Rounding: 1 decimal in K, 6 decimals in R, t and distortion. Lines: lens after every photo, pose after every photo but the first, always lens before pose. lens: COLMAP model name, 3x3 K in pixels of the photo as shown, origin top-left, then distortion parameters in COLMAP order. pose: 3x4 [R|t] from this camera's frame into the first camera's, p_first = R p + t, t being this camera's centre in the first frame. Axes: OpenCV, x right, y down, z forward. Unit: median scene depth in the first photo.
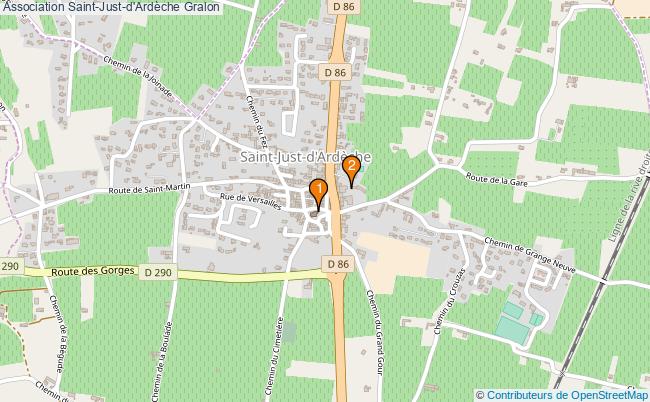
lens RADIAL K [[2797.4, 0, 323.9], [0, 2797.4, 200.7], [0, 0, 1]] dist [-1.243956, 0.000000]
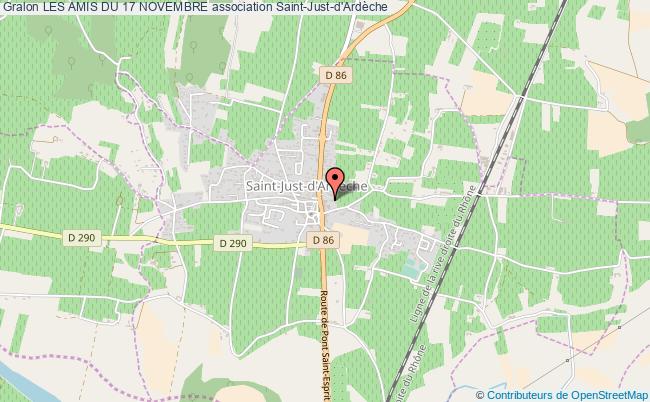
lens RADIAL K [[2797.4, 0, 320.5], [0, 2797.4, 198.3], [0, 0, 1]] dist [-1.243956, 0.000000]
pose [[0.999999, 0.000131, -0.001505, 0.006298], [-0.000133, 0.999999, -0.001034, -0.004395], [0.001505, 0.001034, 0.999998, -1.005140]]
